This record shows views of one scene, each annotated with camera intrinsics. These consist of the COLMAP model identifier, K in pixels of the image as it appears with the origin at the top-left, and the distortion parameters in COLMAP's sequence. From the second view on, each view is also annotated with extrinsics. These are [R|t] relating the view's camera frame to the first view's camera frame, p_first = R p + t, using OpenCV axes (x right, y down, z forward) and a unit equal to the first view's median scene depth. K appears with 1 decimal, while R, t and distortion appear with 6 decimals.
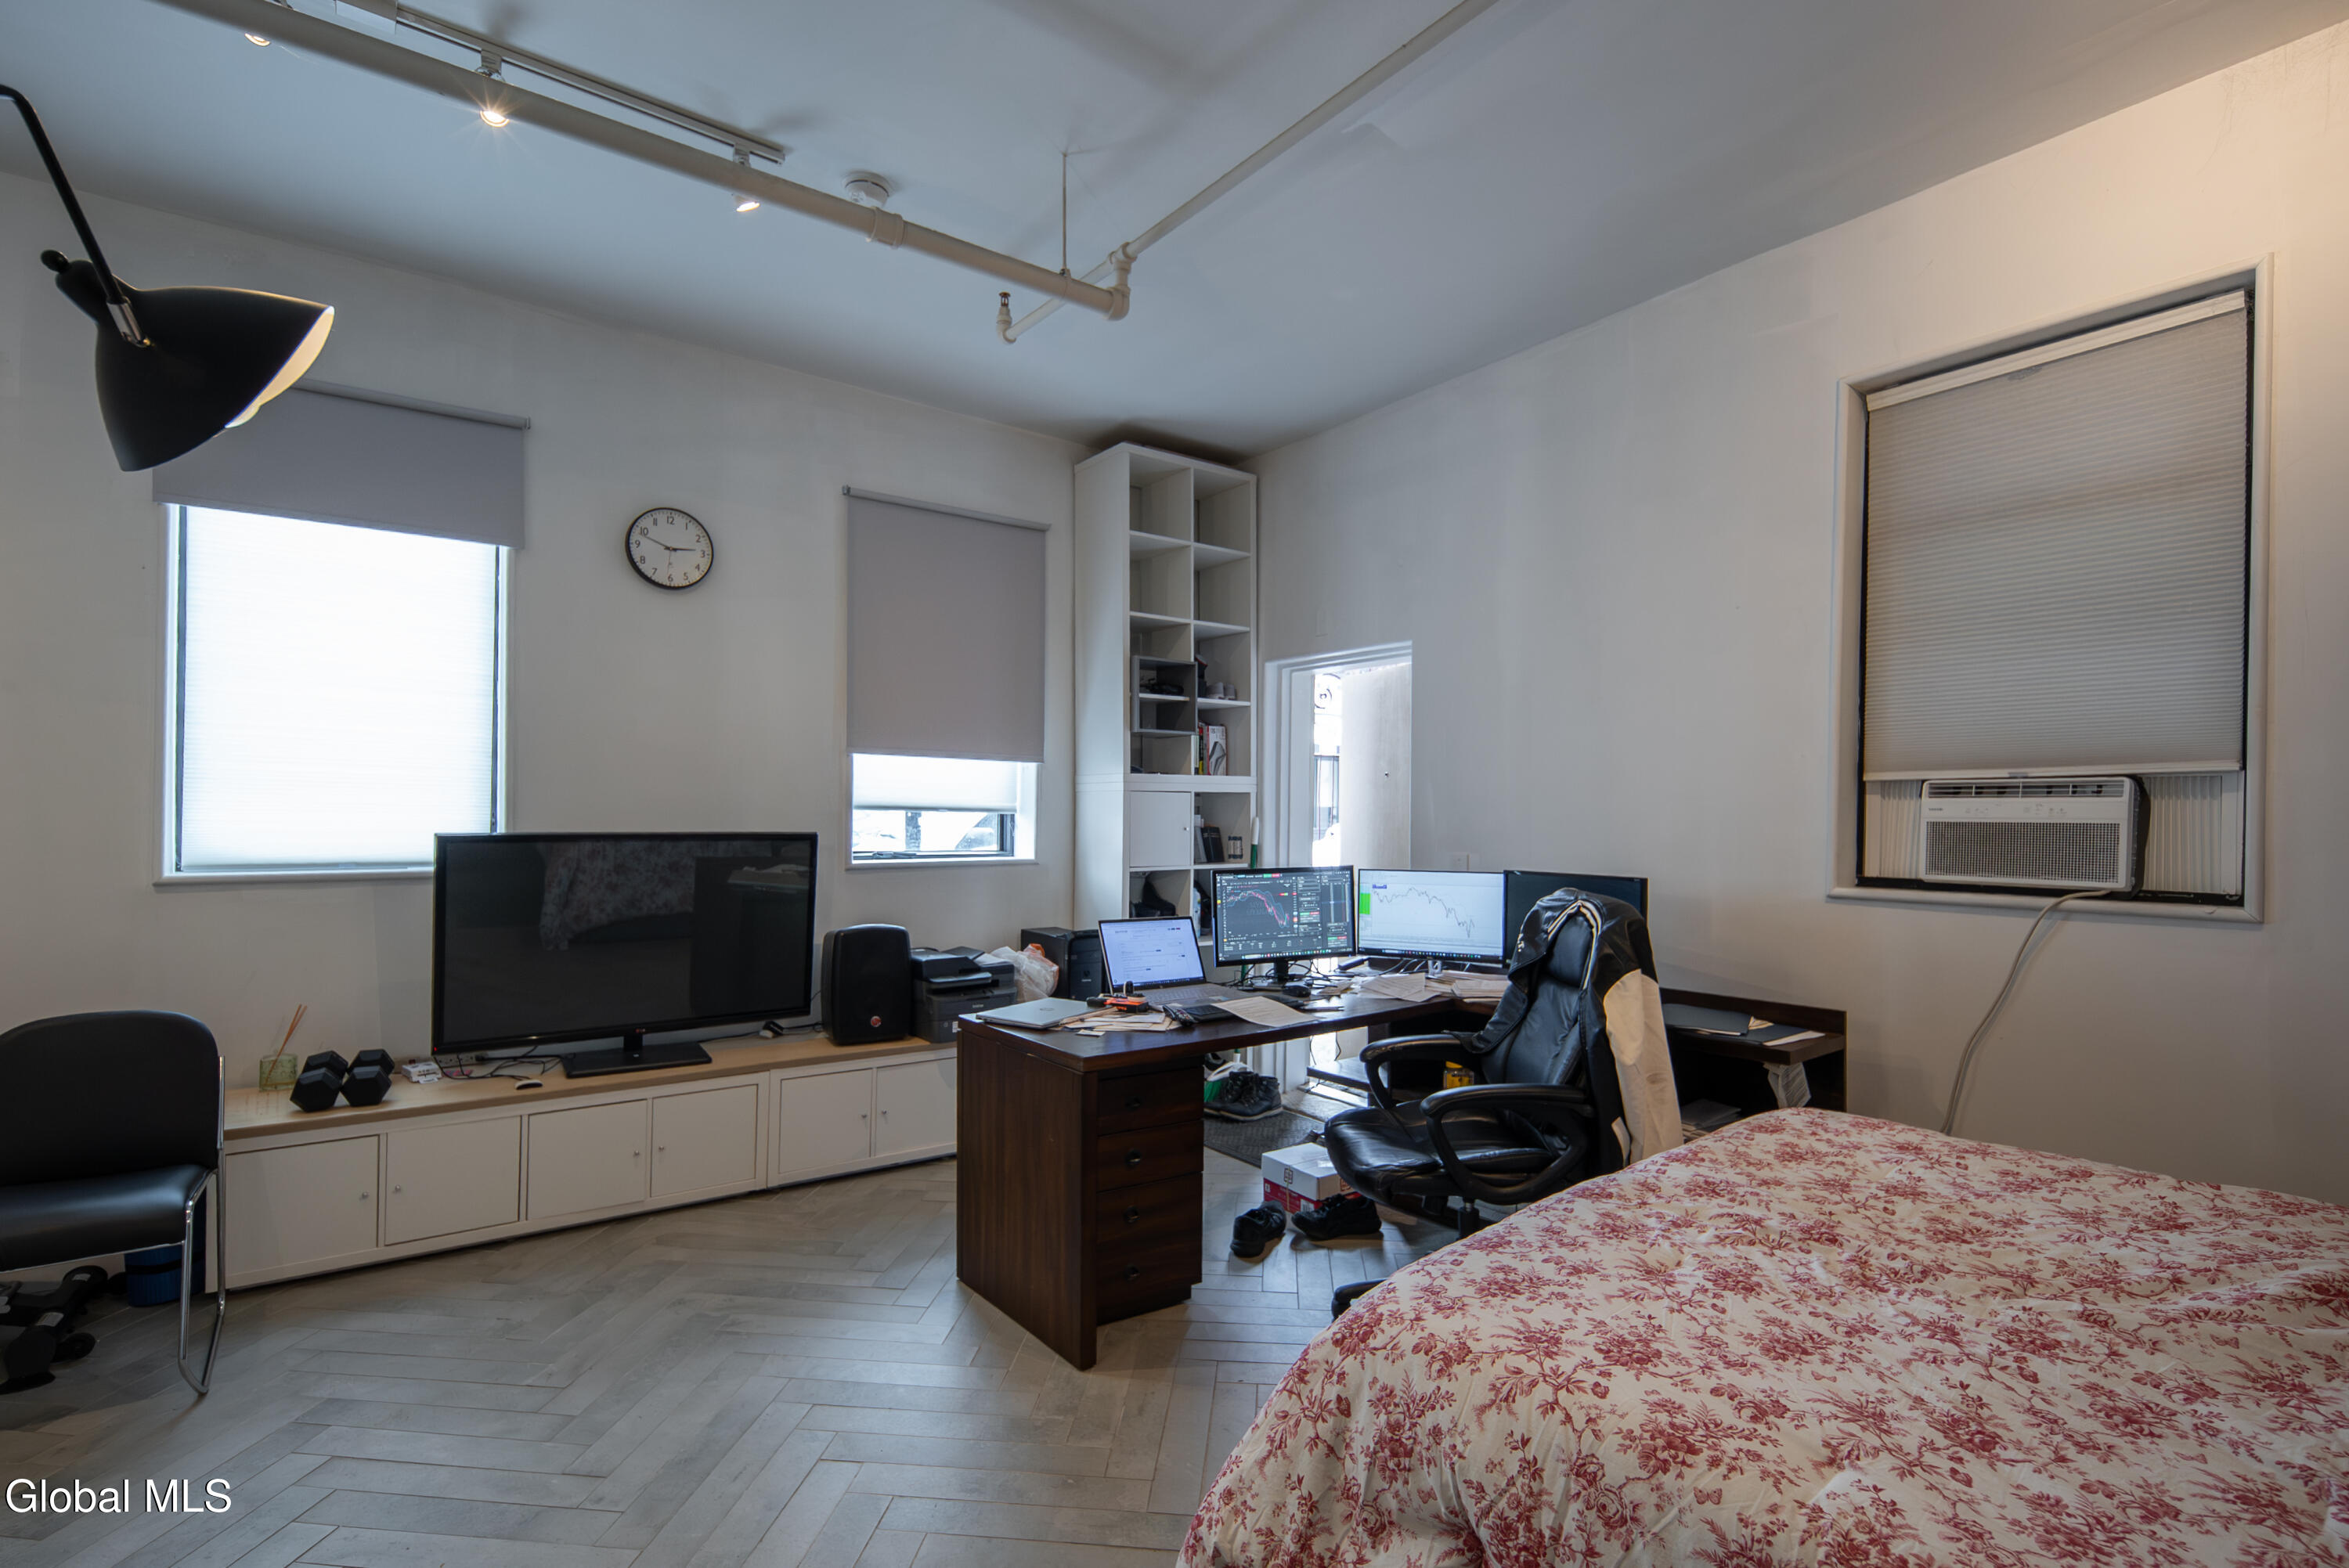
lens RADIAL K [[1105.9, 0, 1175.0], [0, 1105.9, 810.1], [0, 0, 1]] dist [0.002508, 0.000800]
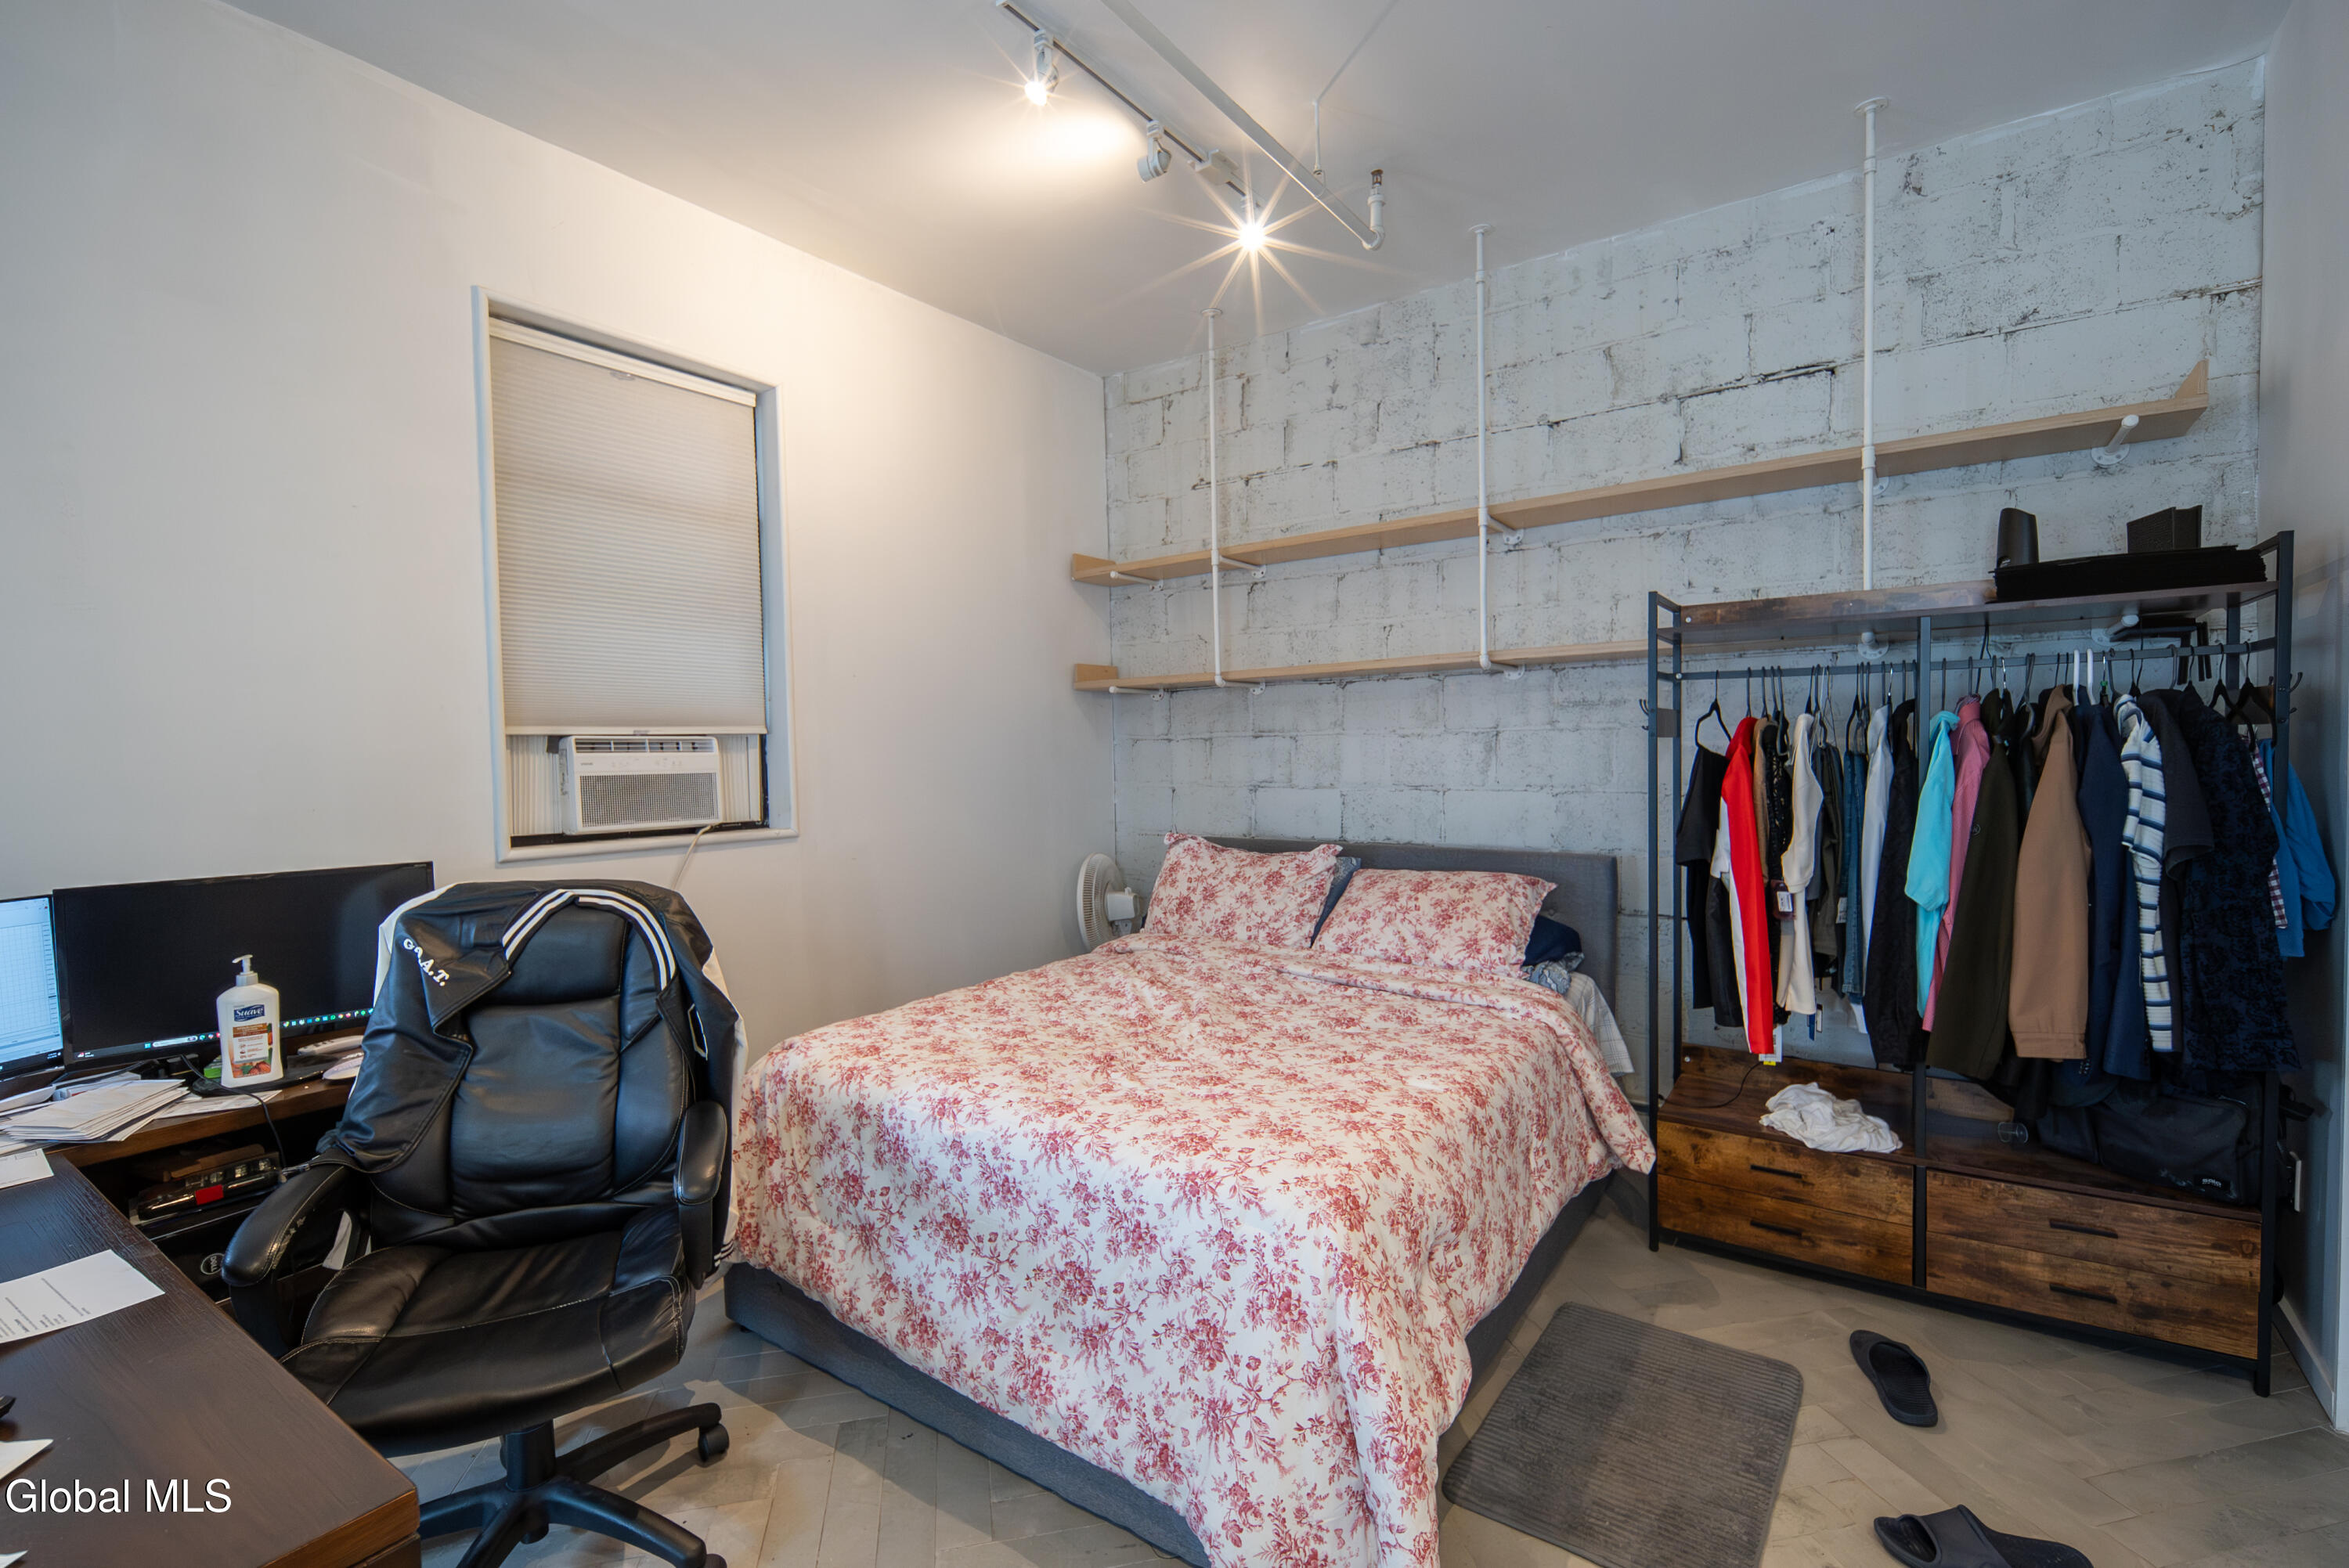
lens RADIAL K [[1045.4, 0, 1182.8], [0, 1045.4, 791.5], [0, 0, 1]] dist [0.001094, 0.000473]
pose [[-0.315896, -0.037649, 0.948047, -0.359665], [0.009961, 0.999026, 0.042993, -0.009766], [-0.948742, 0.023025, -0.315213, 0.662563]]
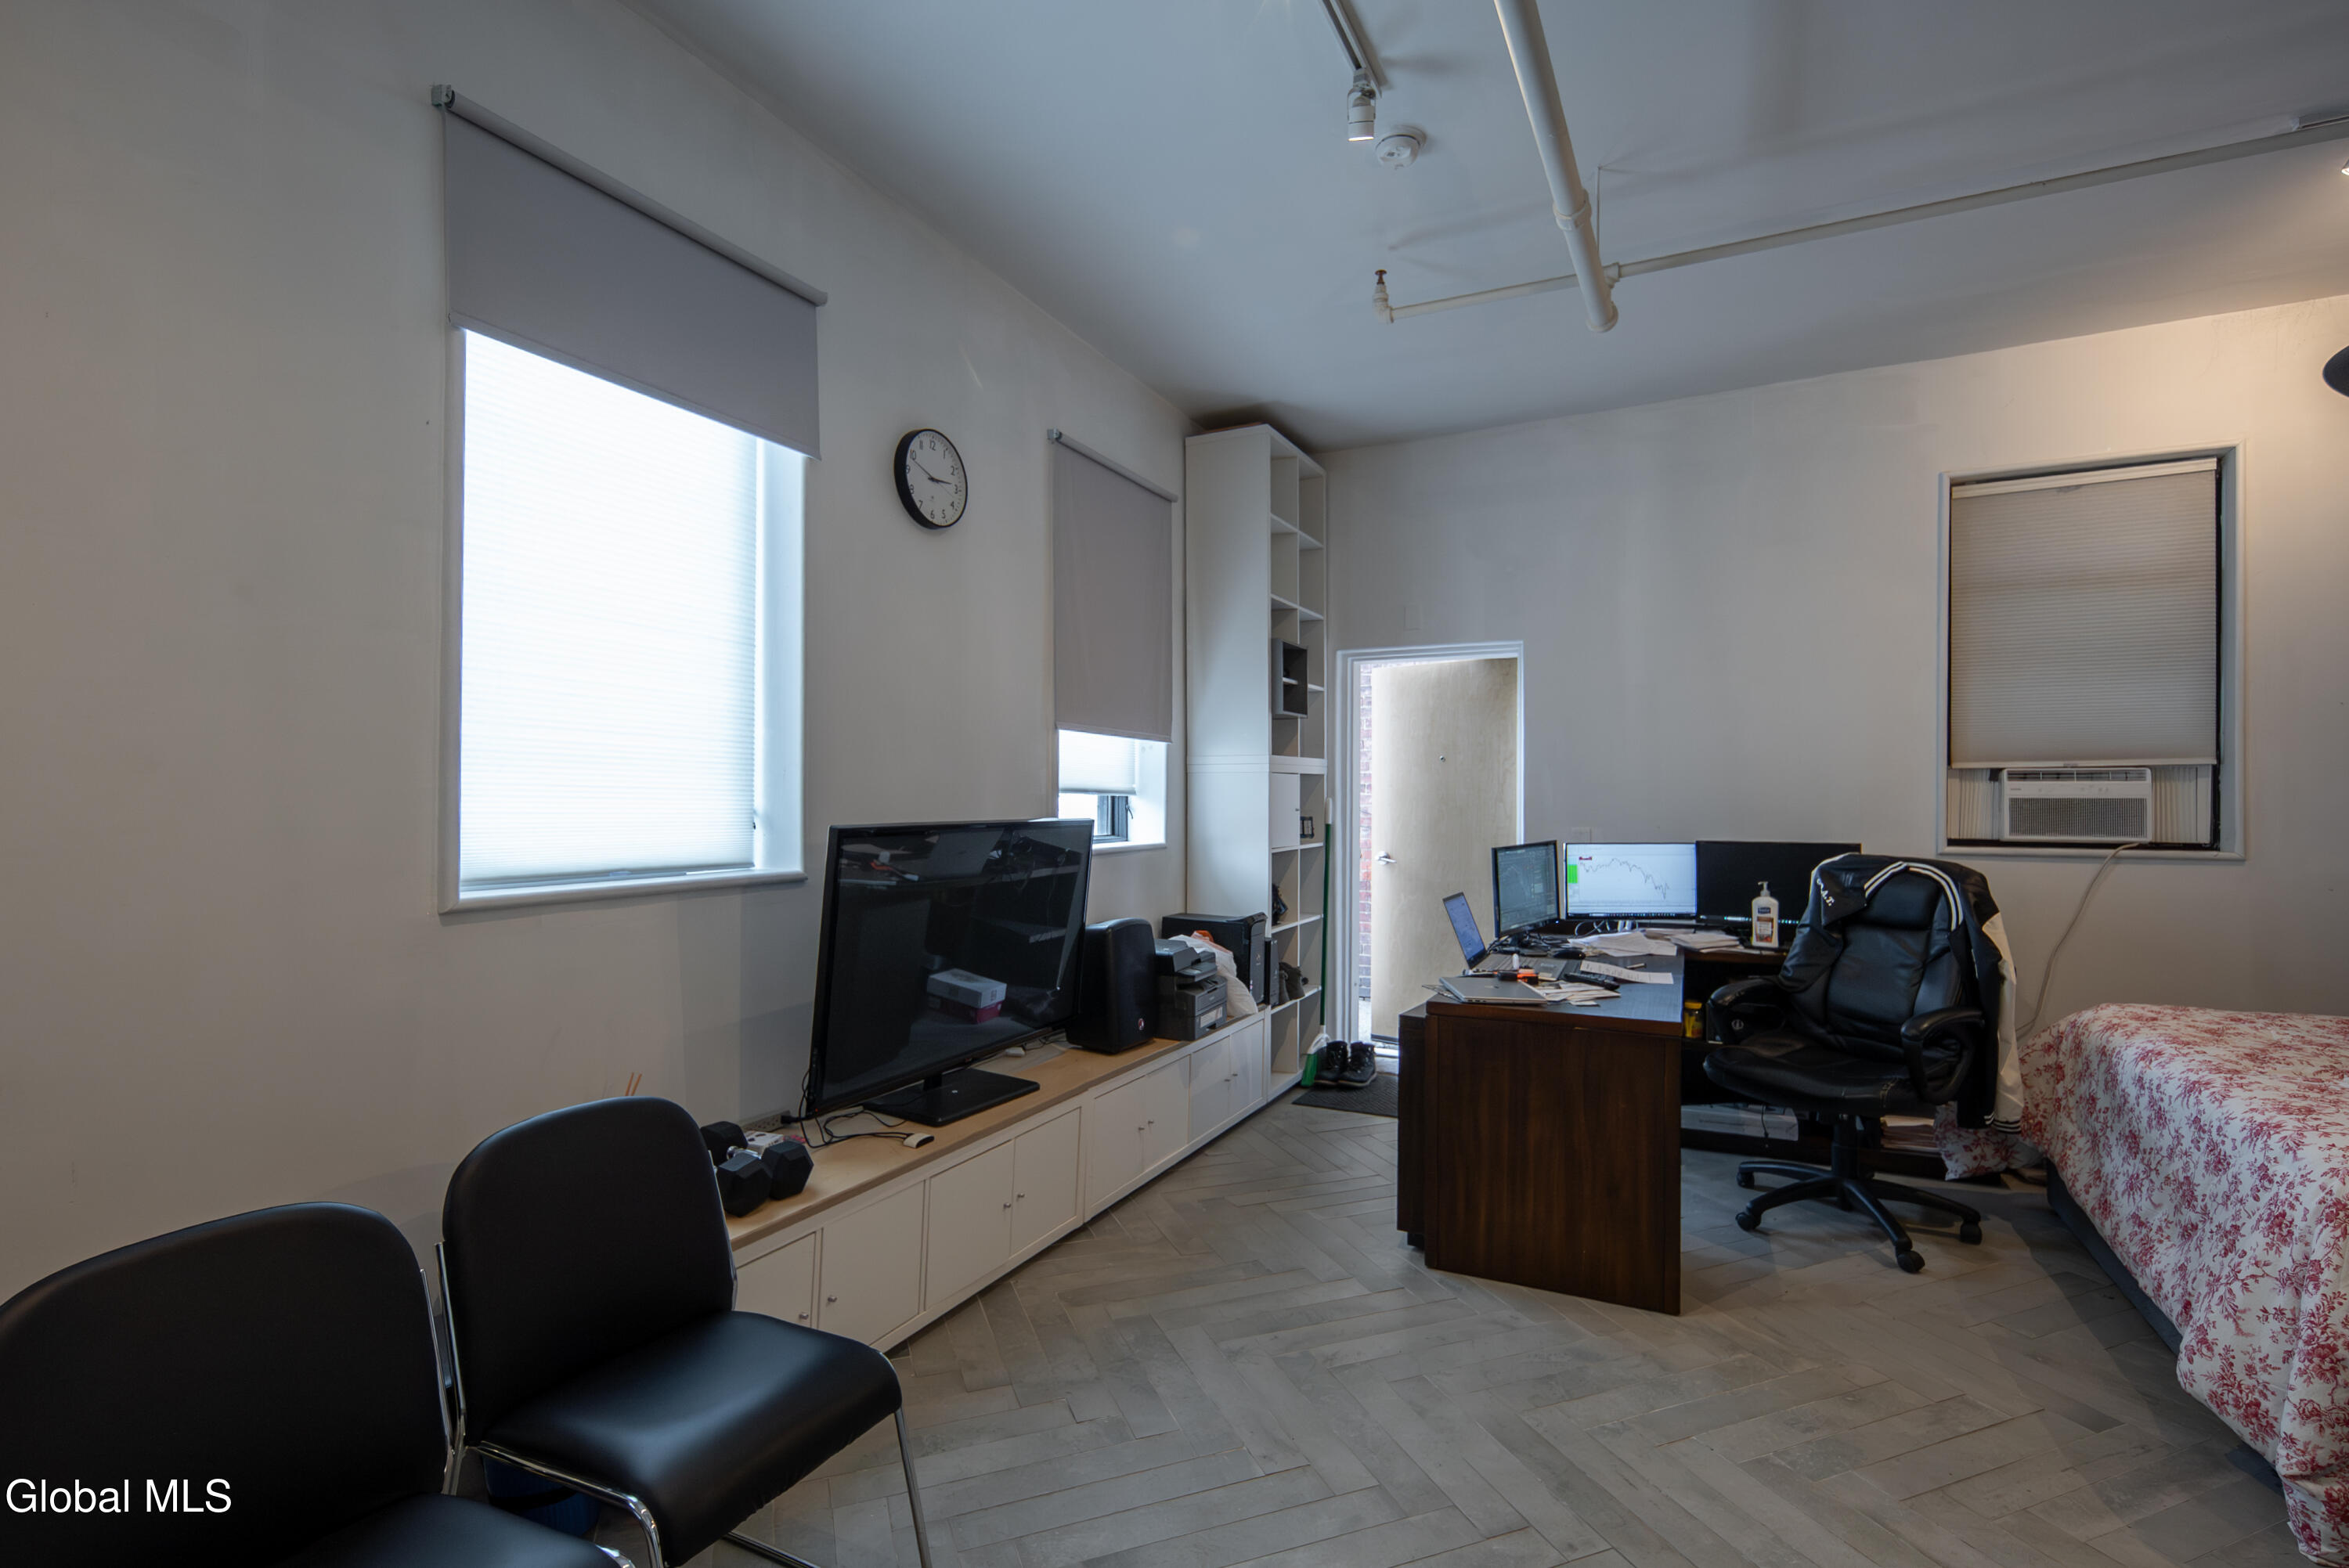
lens RADIAL K [[1085.3, 0, 1173.7], [0, 1085.3, 793.5], [0, 0, 1]] dist [0.001880, 0.000094]
pose [[0.889776, -0.004500, 0.456375, -0.763387], [0.003037, 0.999988, 0.003940, -0.003564], [-0.456387, -0.002119, 0.889779, 0.219946]]
